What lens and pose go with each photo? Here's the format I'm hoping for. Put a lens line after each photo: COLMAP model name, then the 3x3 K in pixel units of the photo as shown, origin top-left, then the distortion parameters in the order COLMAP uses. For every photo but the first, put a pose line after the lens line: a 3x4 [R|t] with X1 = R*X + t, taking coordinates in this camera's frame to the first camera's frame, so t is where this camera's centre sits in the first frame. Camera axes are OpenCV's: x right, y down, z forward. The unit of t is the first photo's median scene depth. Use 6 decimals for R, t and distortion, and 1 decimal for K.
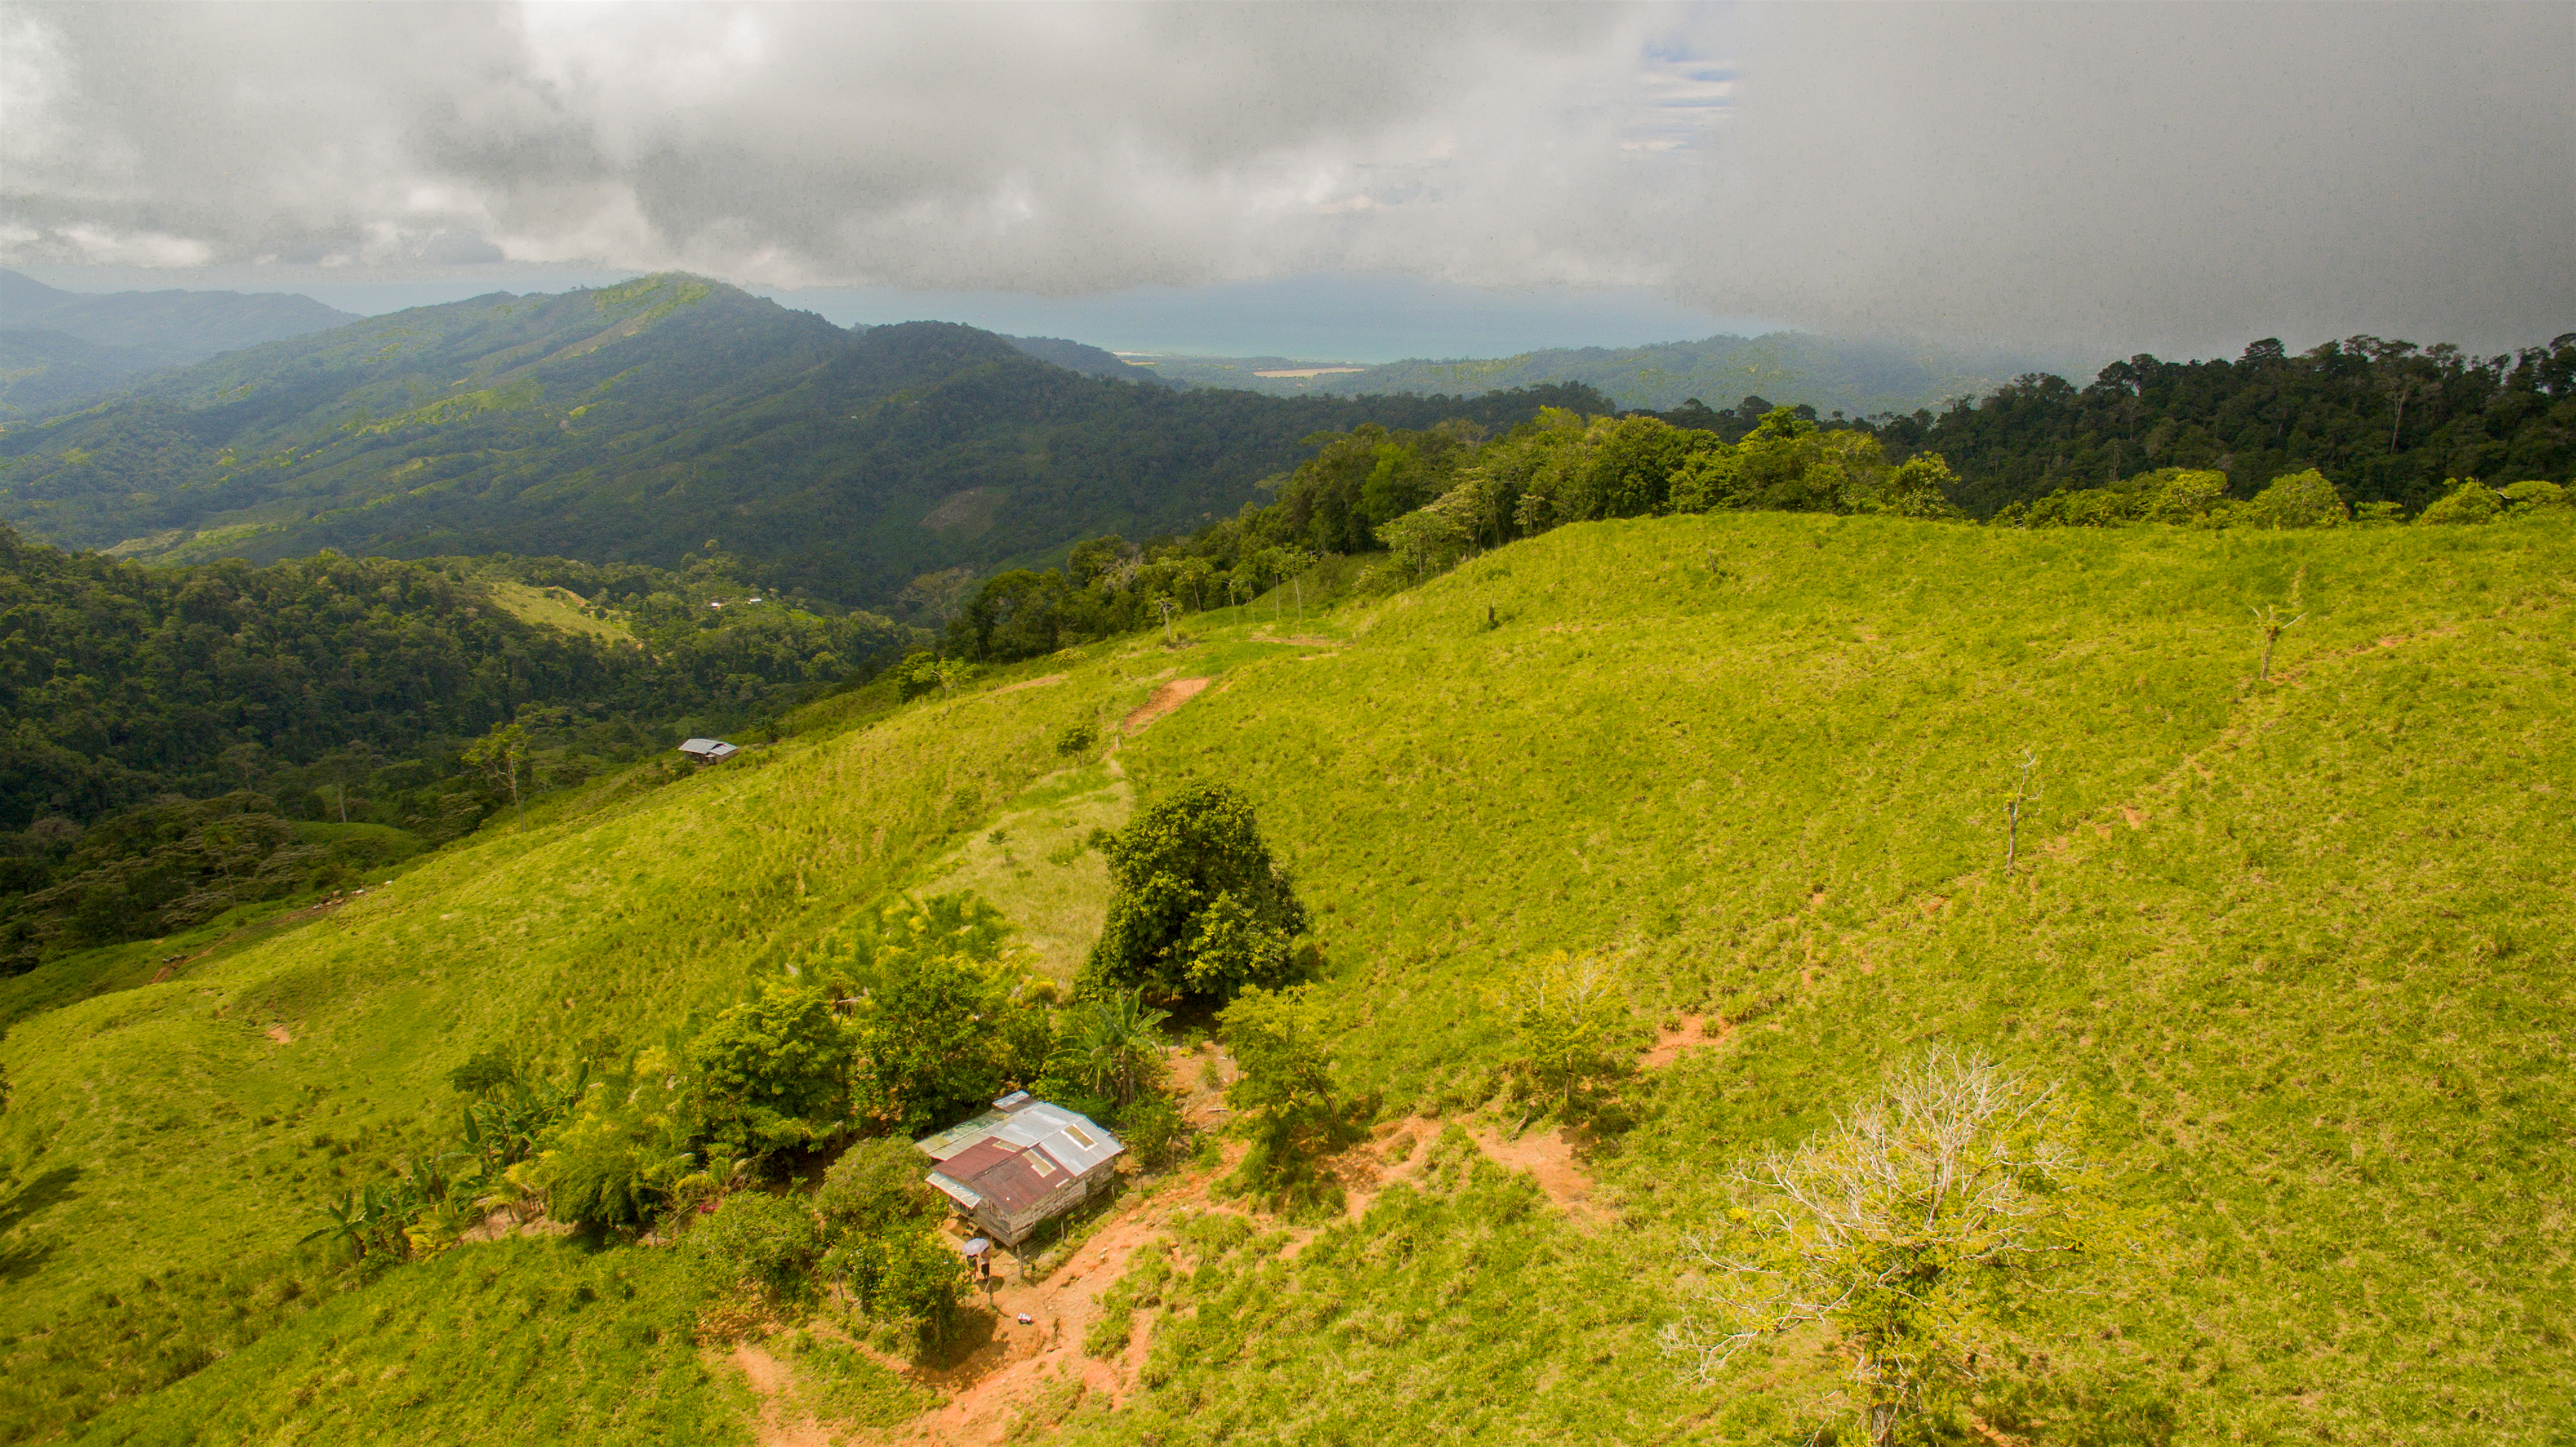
lens RADIAL K [[1496.0, 0, 1283.0], [0, 1496.0, 700.9], [0, 0, 1]] dist [-0.121737, 0.085158]
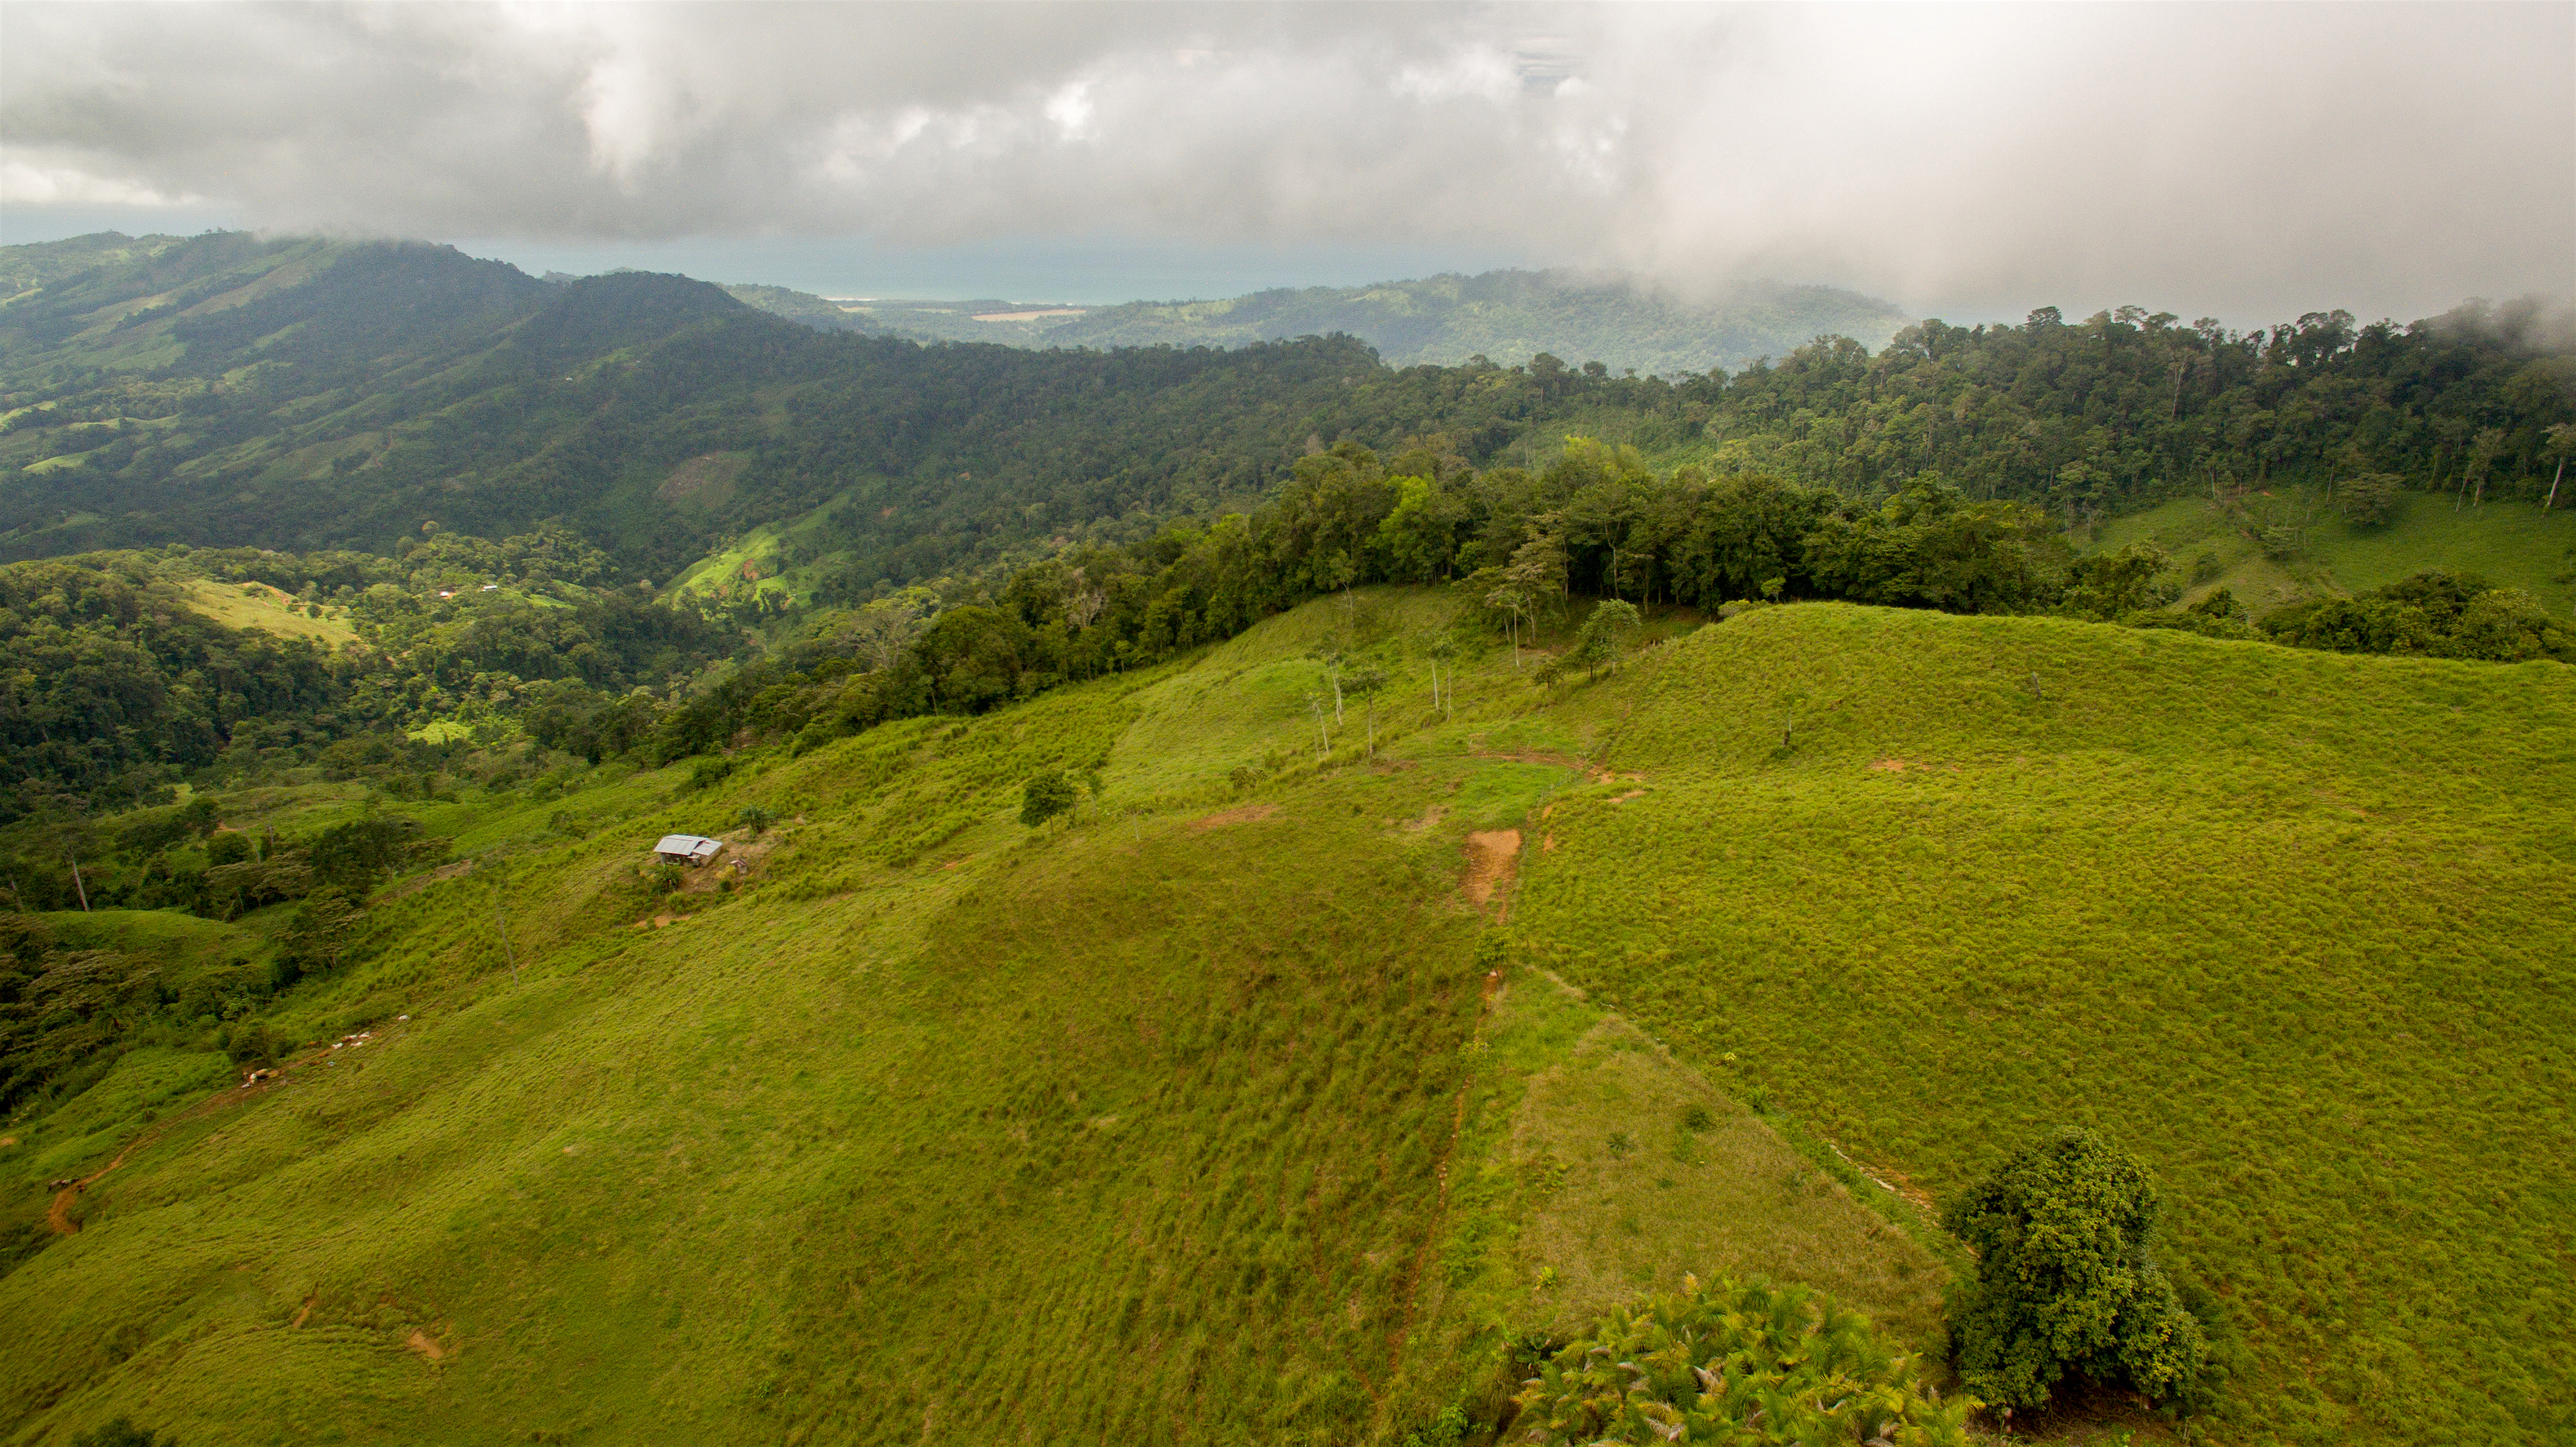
lens RADIAL K [[1496.0, 0, 1283.0], [0, 1496.0, 700.9], [0, 0, 1]] dist [-0.121737, 0.085158]
pose [[0.982519, -0.052896, 0.178487, -0.047717], [0.045718, 0.997981, 0.044096, -0.019268], [-0.180459, -0.035165, 0.982954, 0.018585]]
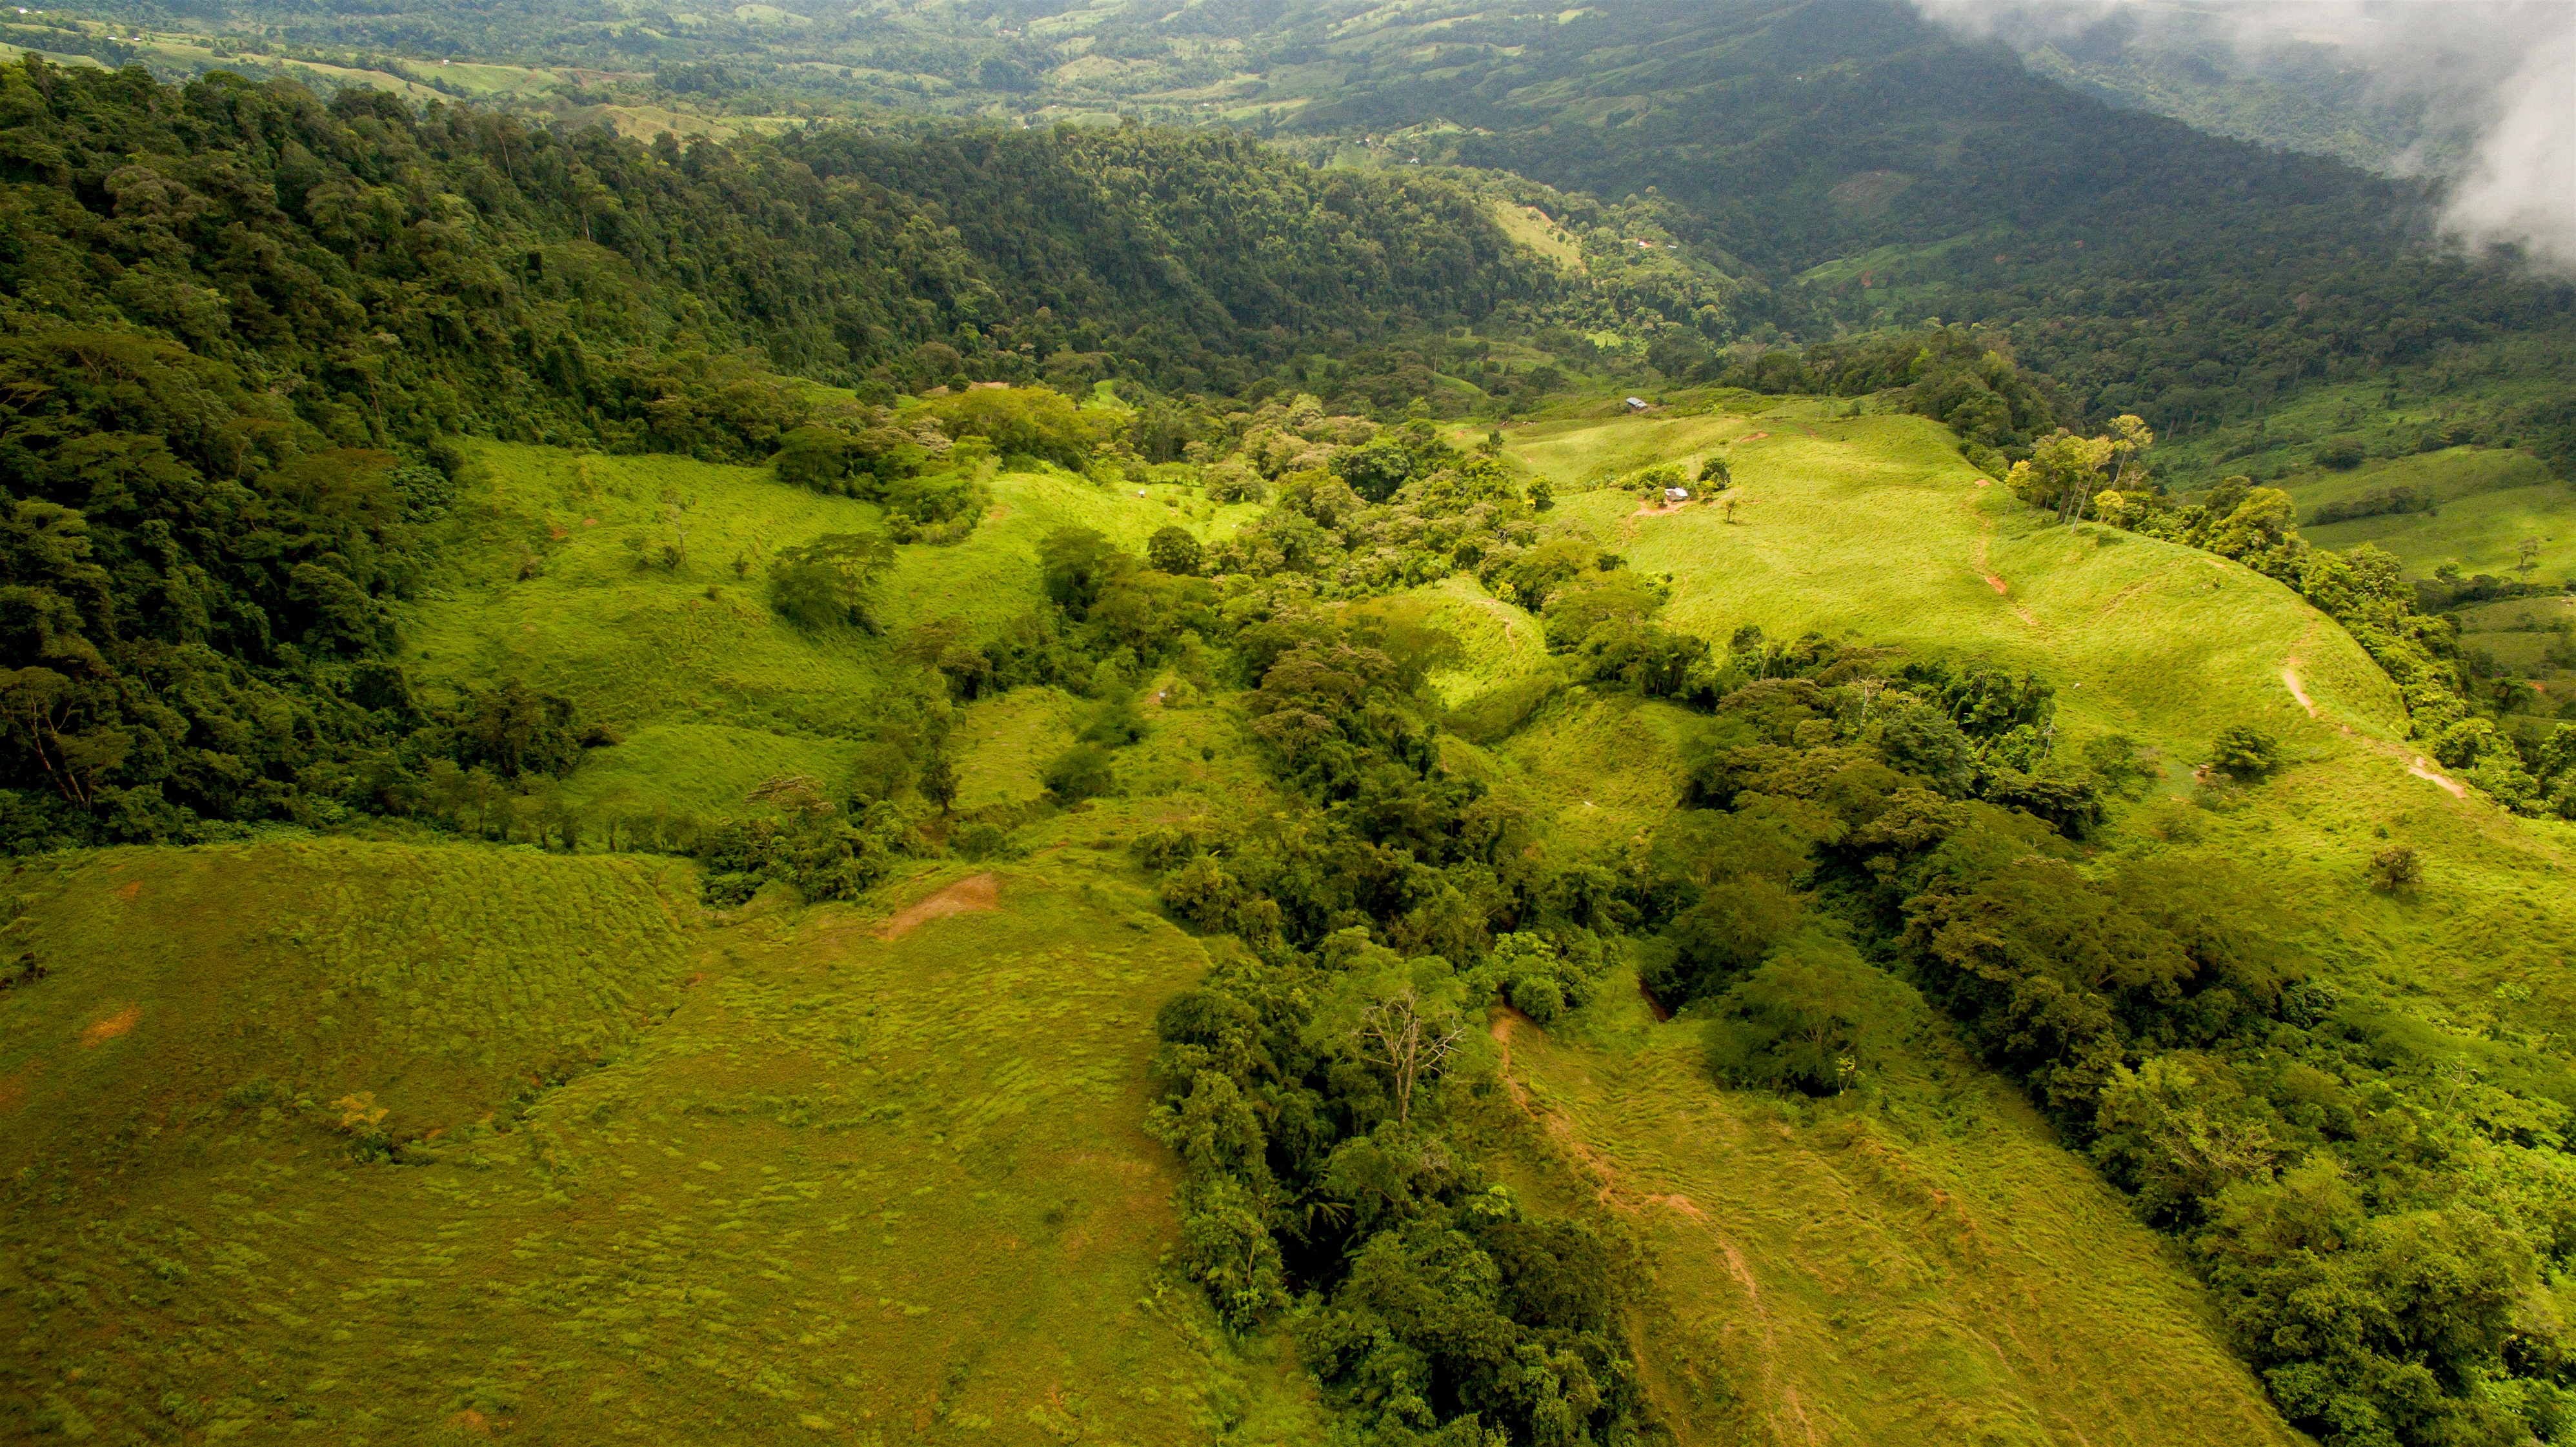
lens RADIAL K [[1504.3, 0, 1282.0], [0, 1504.3, 703.6], [0, 0, 1]] dist [-0.124349, 0.088654]
pose [[0.818188, 0.334588, -0.467568, 0.133921], [-0.200194, 0.928129, 0.313845, -0.045025], [0.538973, -0.163180, 0.826366, -0.422358]]
